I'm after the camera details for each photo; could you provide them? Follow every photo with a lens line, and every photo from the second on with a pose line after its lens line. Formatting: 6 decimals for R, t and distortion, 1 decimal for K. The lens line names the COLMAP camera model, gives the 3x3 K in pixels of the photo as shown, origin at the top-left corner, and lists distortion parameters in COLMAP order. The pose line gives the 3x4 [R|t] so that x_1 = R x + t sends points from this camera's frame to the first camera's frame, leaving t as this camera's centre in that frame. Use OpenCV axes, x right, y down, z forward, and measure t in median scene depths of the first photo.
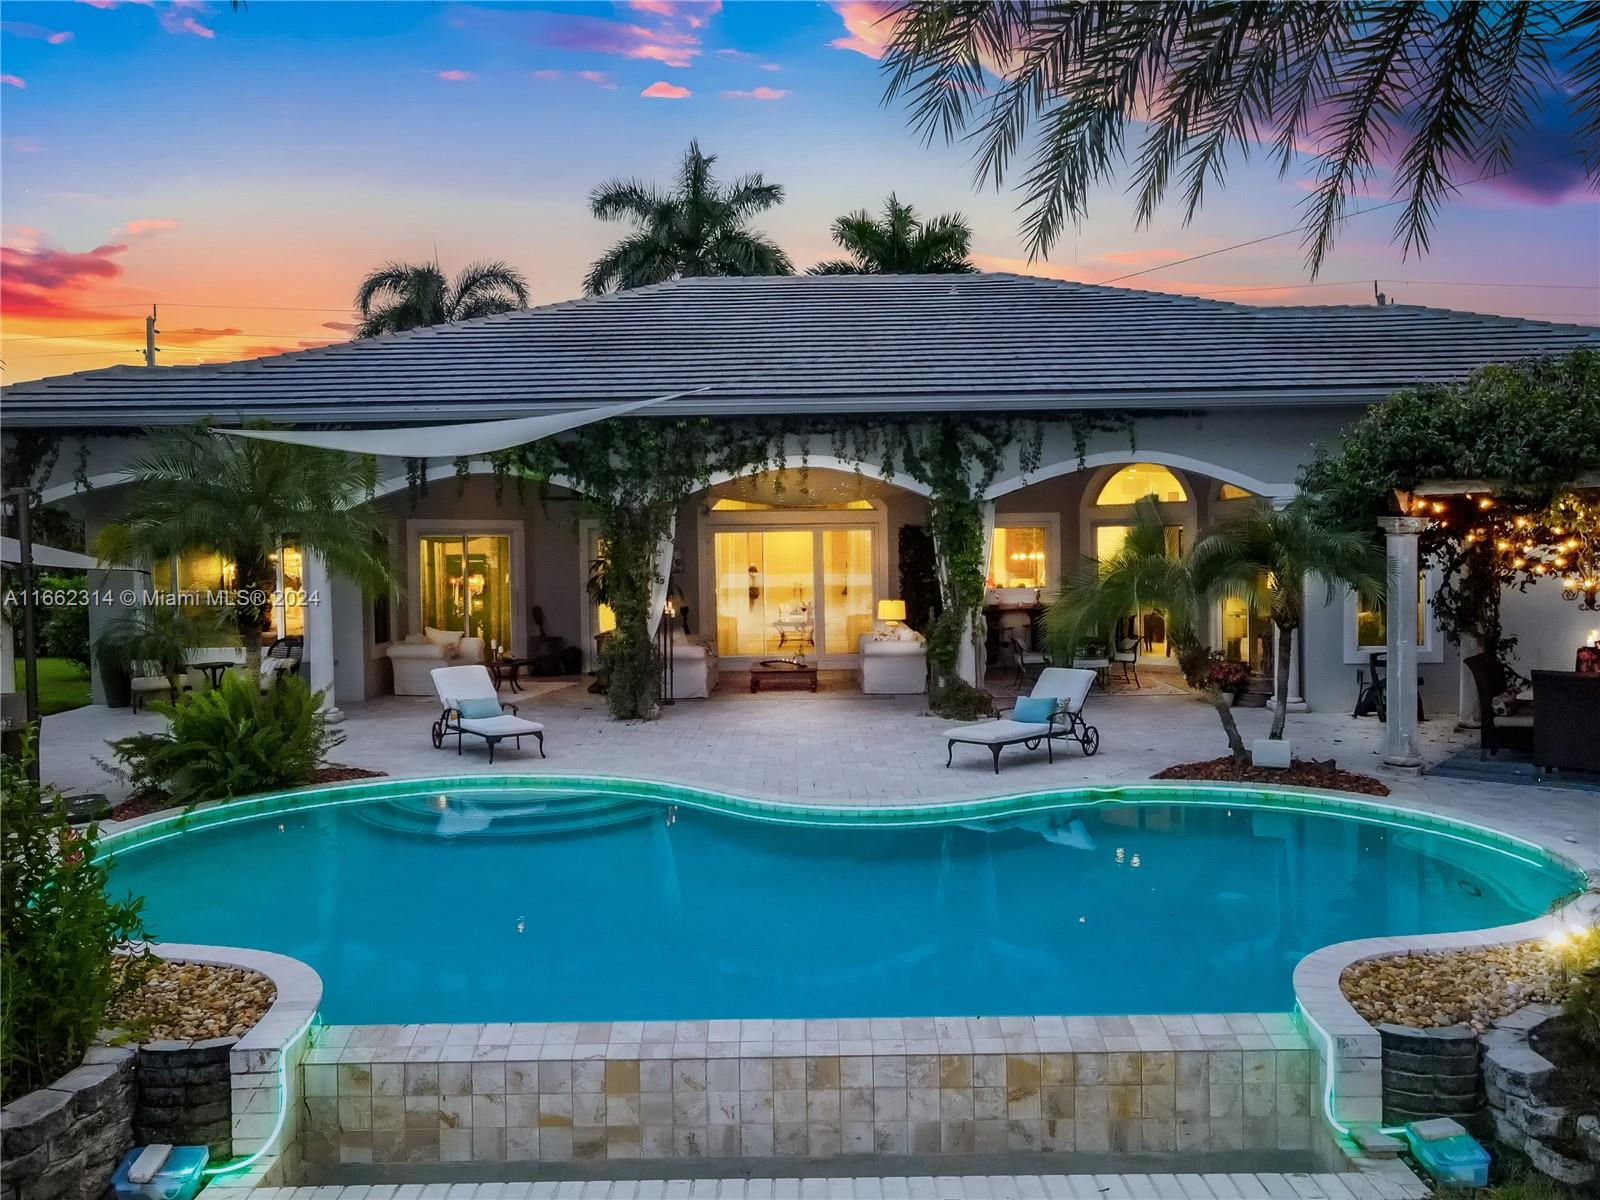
lens RADIAL K [[1123.7, 0, 800.0], [0, 1123.7, 600.0], [0, 0, 1]] dist [0.009262, 0.003424]
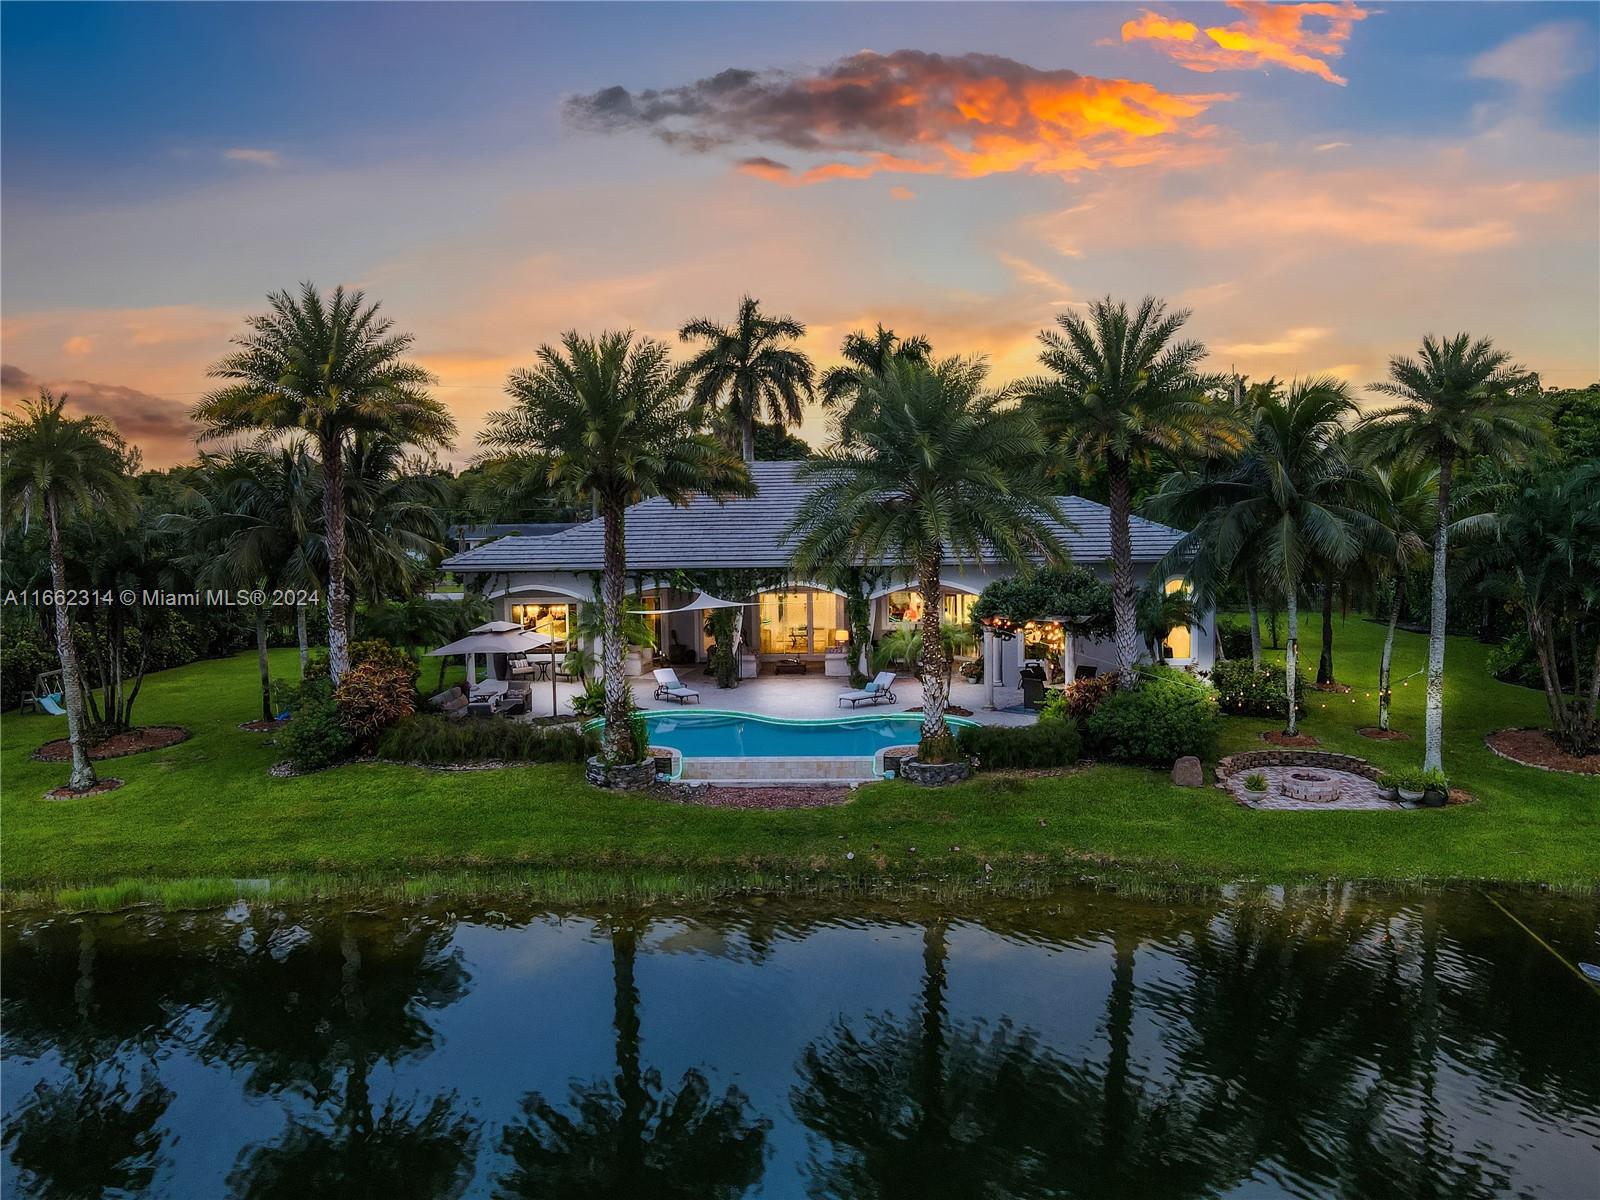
lens RADIAL K [[1122.7, 0, 800.0], [0, 1122.7, 600.0], [0, 0, 1]] dist [0.000462, 0.001515]
pose [[0.999253, 0.001951, -0.038584, 0.144928], [-0.000049, 0.998787, 0.049240, -0.282041], [0.038633, -0.049202, 0.998041, -1.955448]]
